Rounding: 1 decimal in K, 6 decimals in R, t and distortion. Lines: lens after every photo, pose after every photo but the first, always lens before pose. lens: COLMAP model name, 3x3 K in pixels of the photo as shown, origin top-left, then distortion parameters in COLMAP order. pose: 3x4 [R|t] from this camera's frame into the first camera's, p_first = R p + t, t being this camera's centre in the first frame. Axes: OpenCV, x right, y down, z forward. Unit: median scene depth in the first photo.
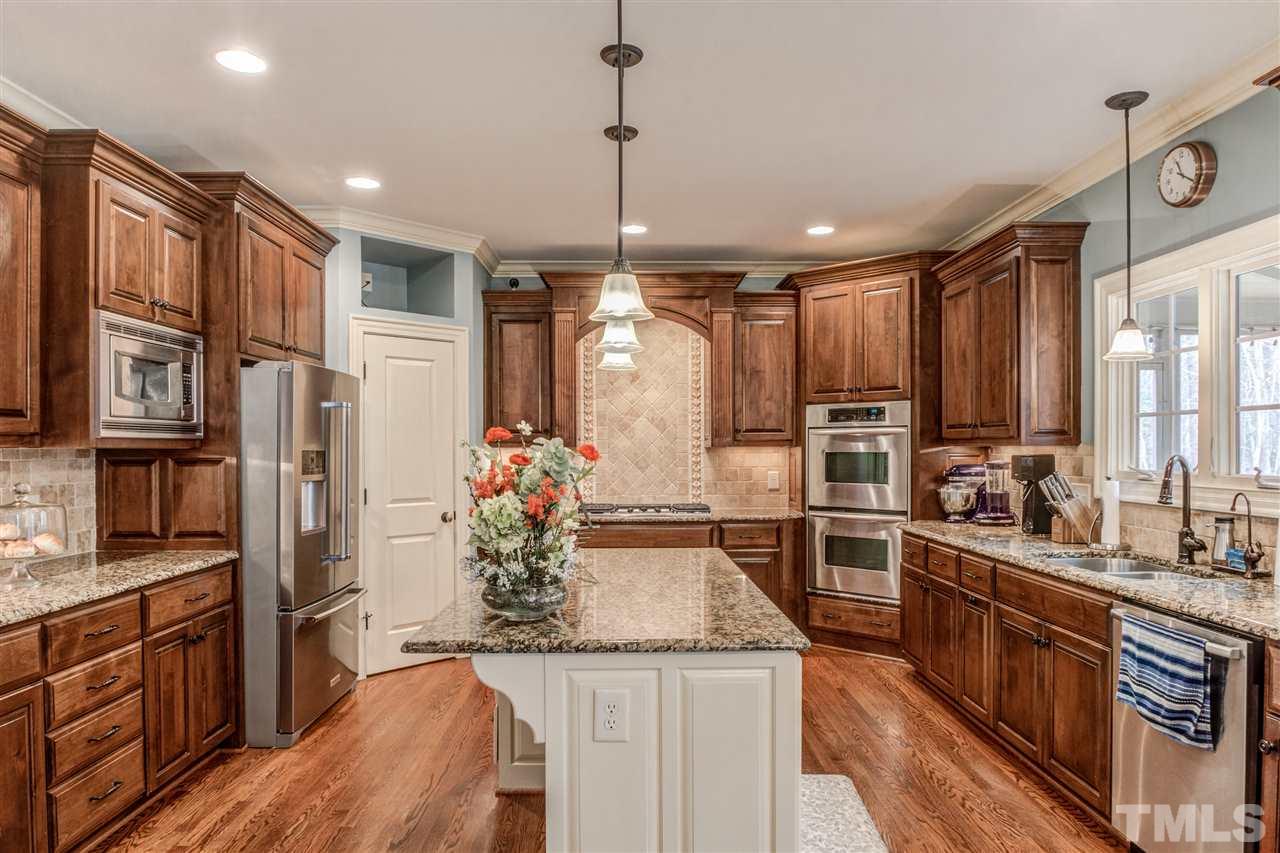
lens RADIAL K [[788.7, 0, 648.1], [0, 788.7, 459.1], [0, 0, 1]] dist [-0.029680, 0.002374]
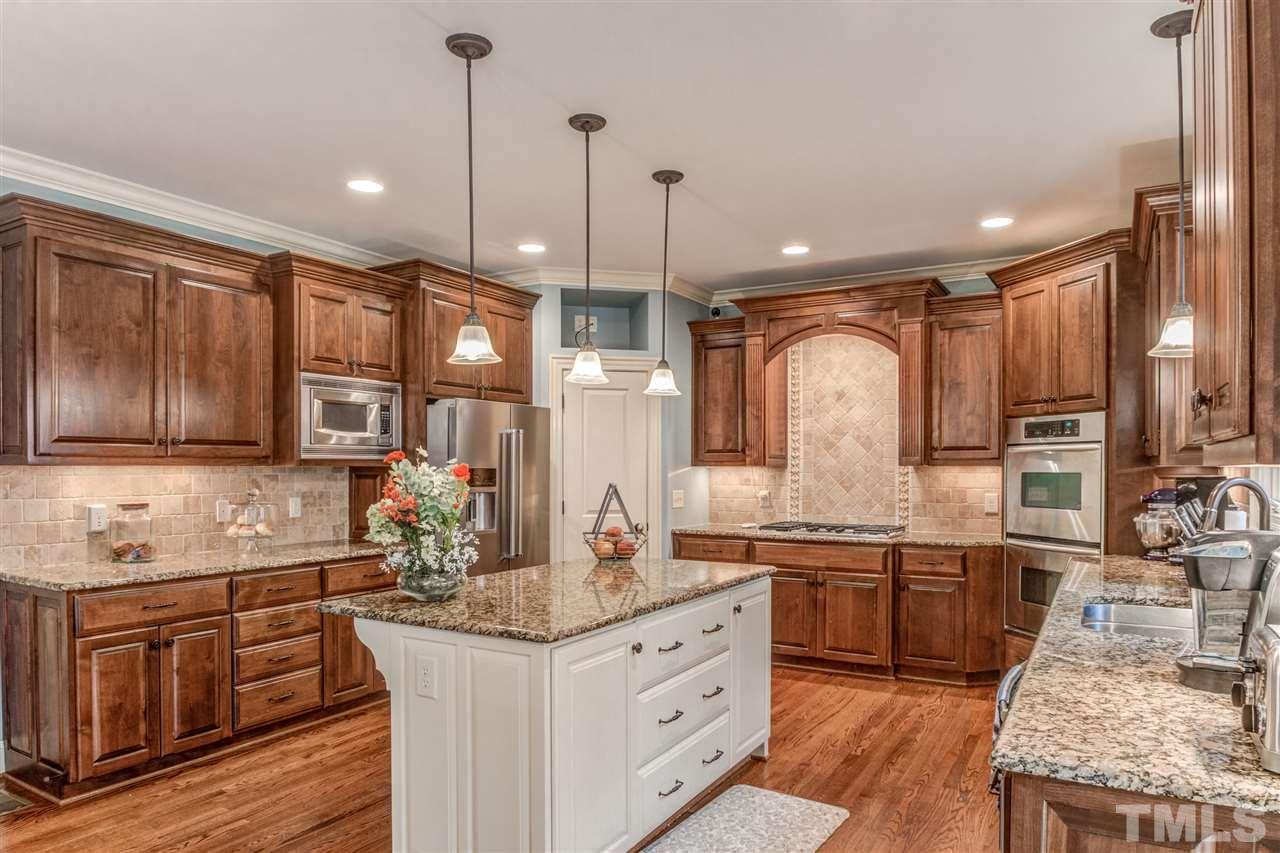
lens RADIAL K [[788.7, 0, 645.7], [0, 788.7, 484.0], [0, 0, 1]] dist [-0.029680, 0.002374]
pose [[0.855205, 0.013915, -0.518103, 0.426977], [-0.009562, 0.999893, 0.011071, -0.001953], [0.518202, -0.004514, 0.855246, 0.048052]]
